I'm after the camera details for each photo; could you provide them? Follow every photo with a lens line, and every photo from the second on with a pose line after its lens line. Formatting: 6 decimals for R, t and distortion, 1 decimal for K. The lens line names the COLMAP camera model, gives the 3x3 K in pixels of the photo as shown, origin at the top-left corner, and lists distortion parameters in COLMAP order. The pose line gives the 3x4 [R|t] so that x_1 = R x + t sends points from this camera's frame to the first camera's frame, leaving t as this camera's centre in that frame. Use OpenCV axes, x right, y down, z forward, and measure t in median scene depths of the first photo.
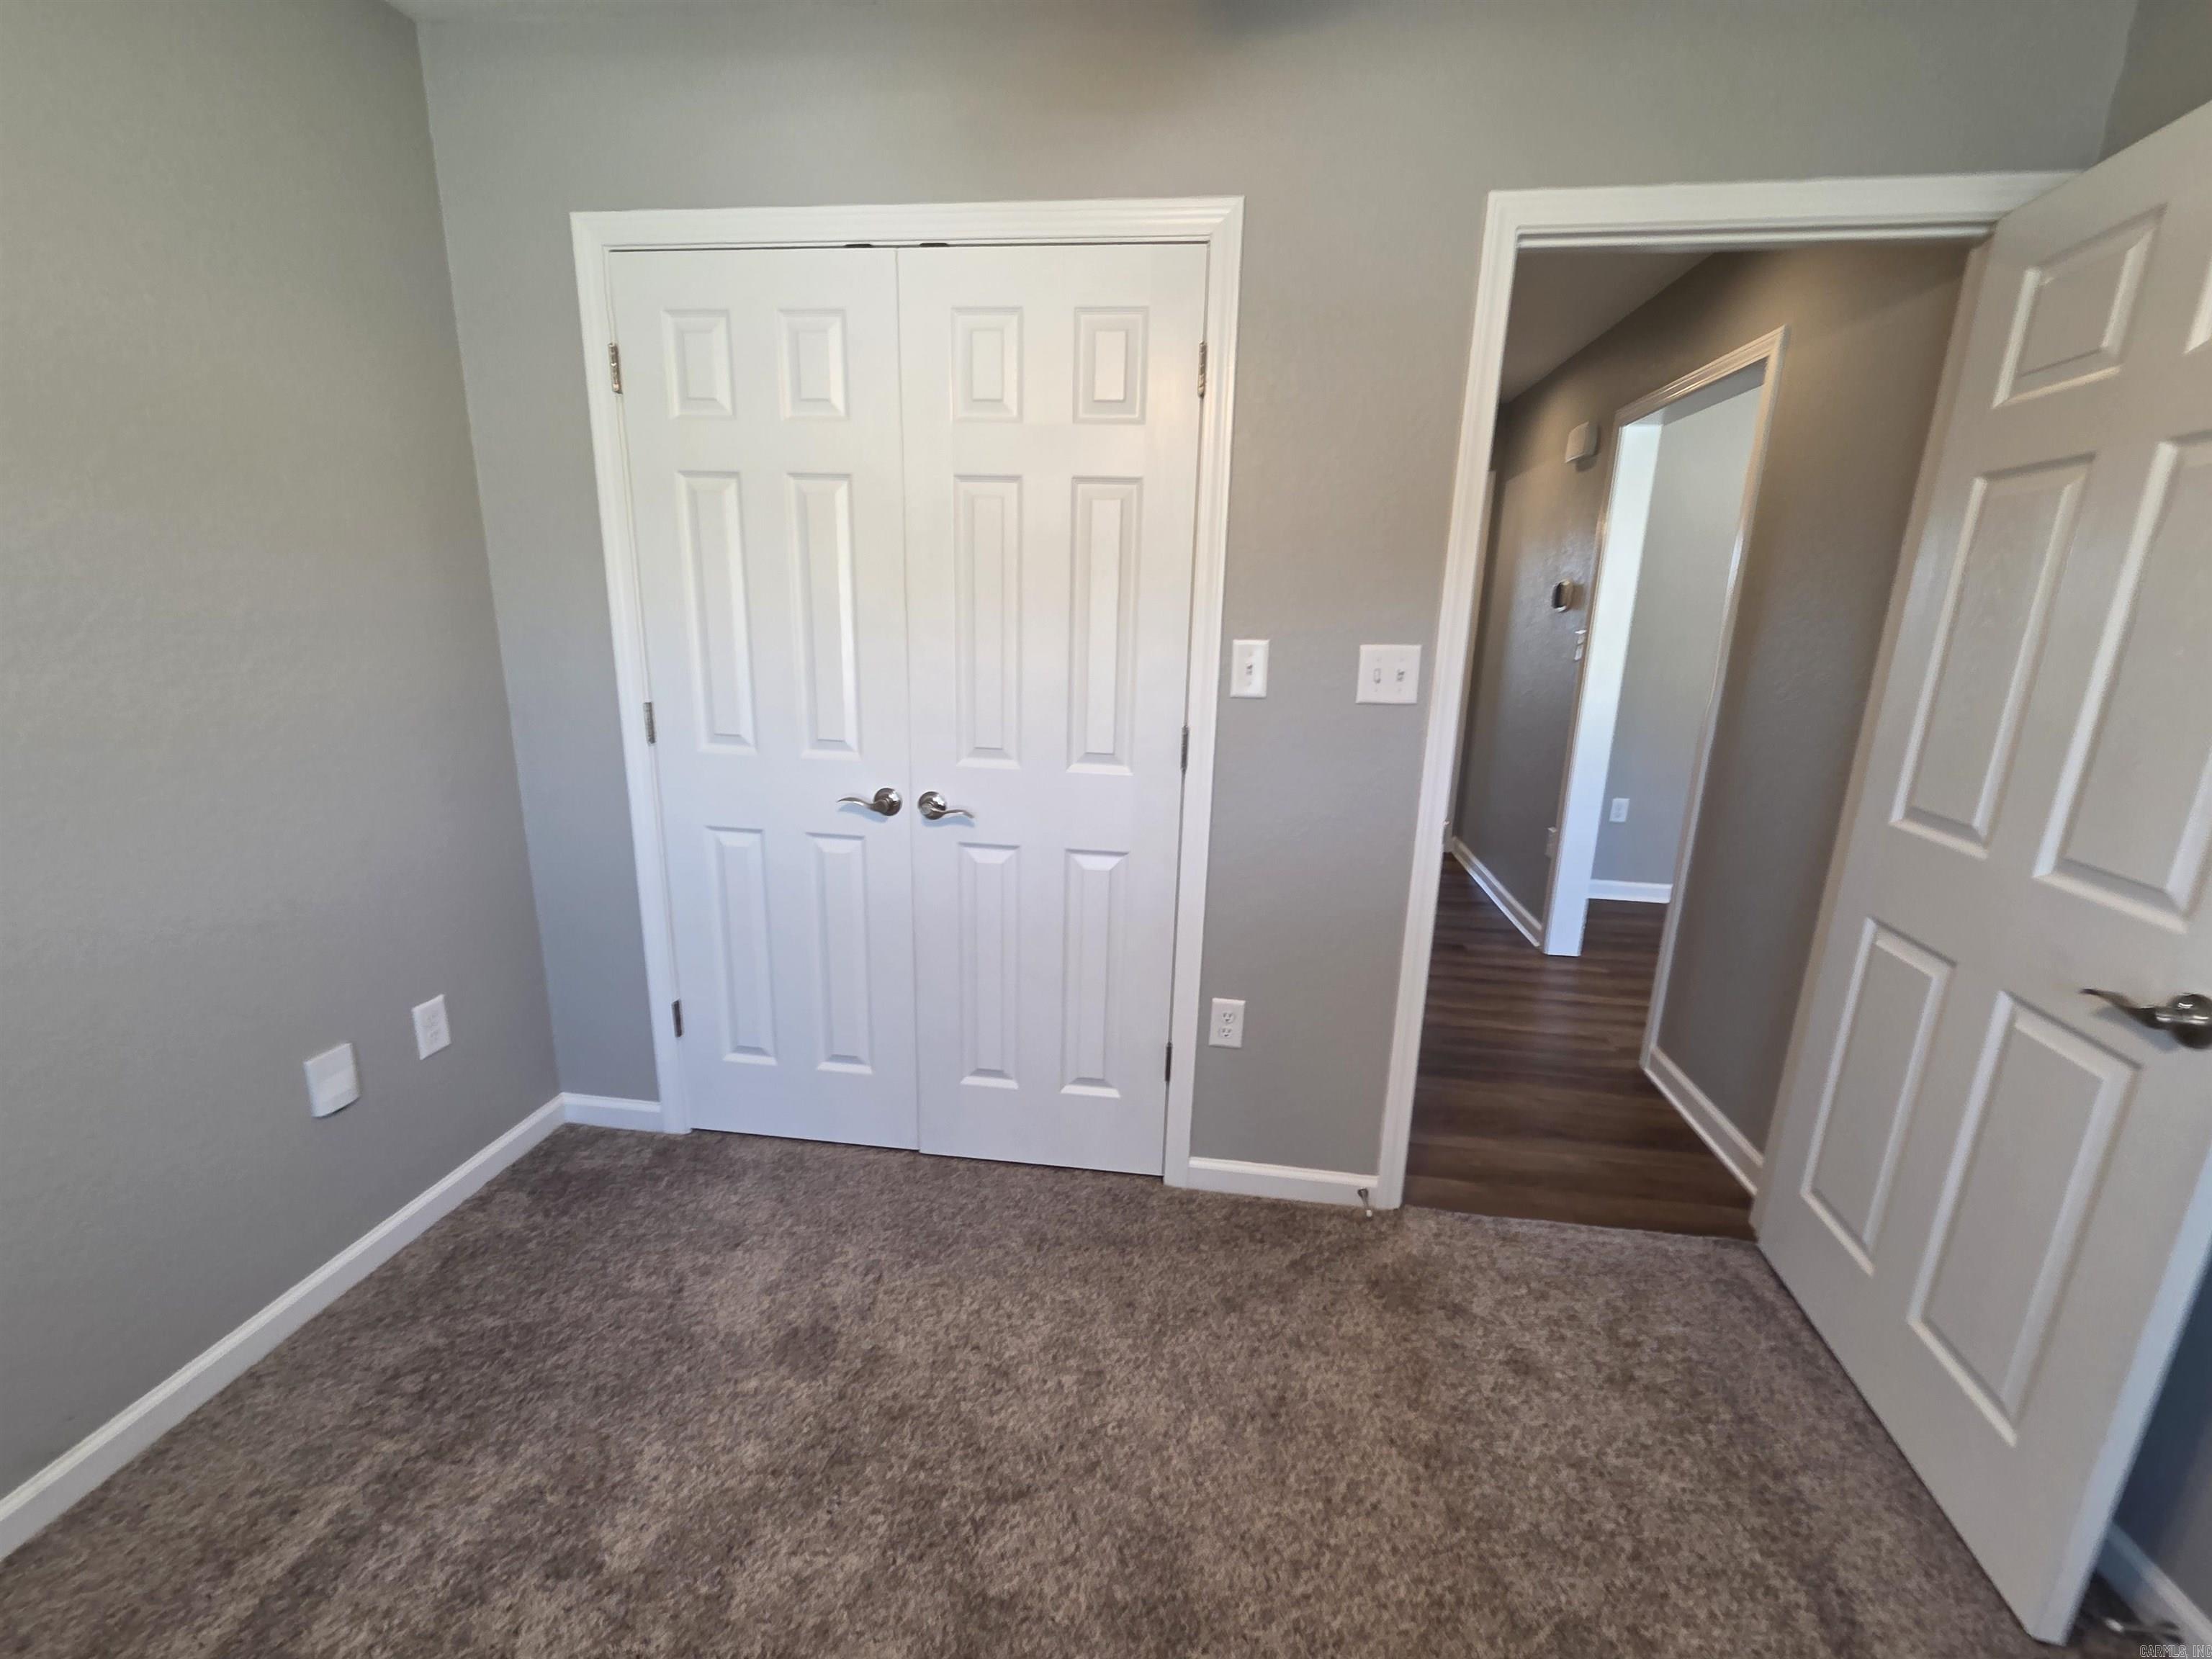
lens RADIAL K [[889.9, 0, 1095.9], [0, 889.9, 809.7], [0, 0, 1]] dist [0.001066, -0.000439]
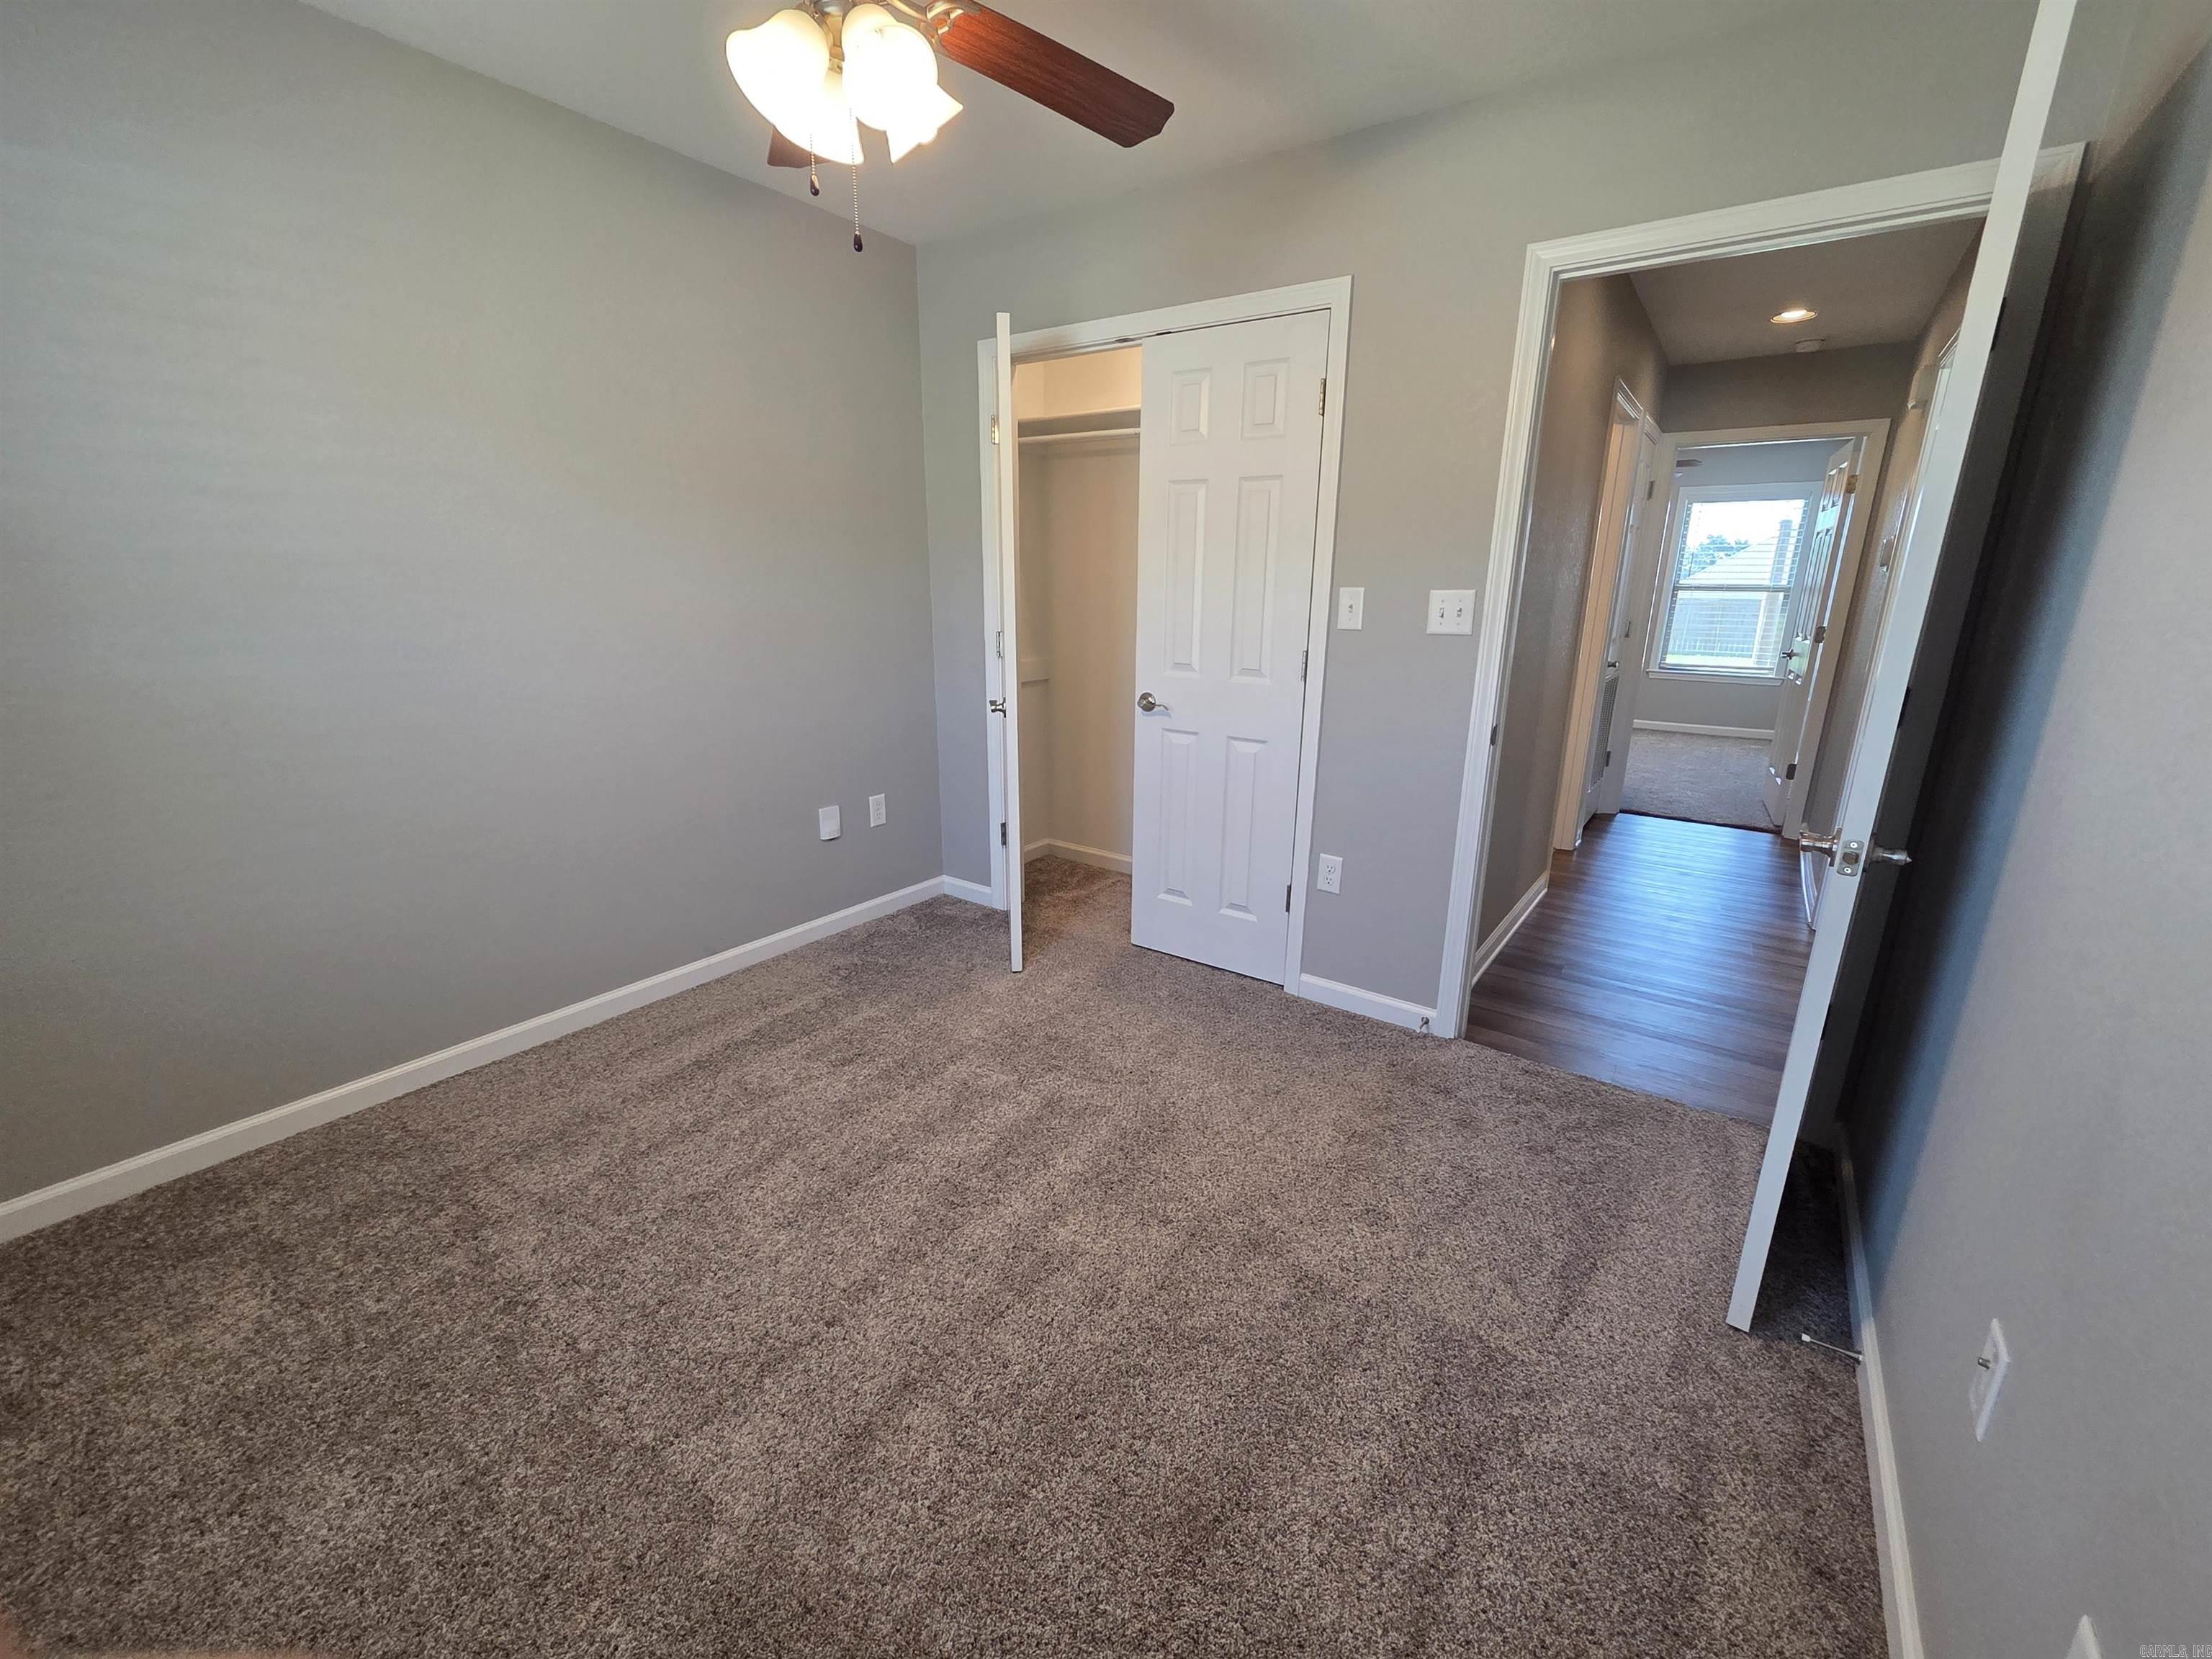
lens RADIAL K [[893.5, 0, 1117.0], [0, 893.5, 819.3], [0, 0, 1]] dist [0.001538, 0.000126]
pose [[0.887823, 0.106999, -0.447573, 0.473319], [-0.099176, 0.994227, 0.040955, 0.136790], [0.449371, 0.008028, 0.893309, -0.376517]]
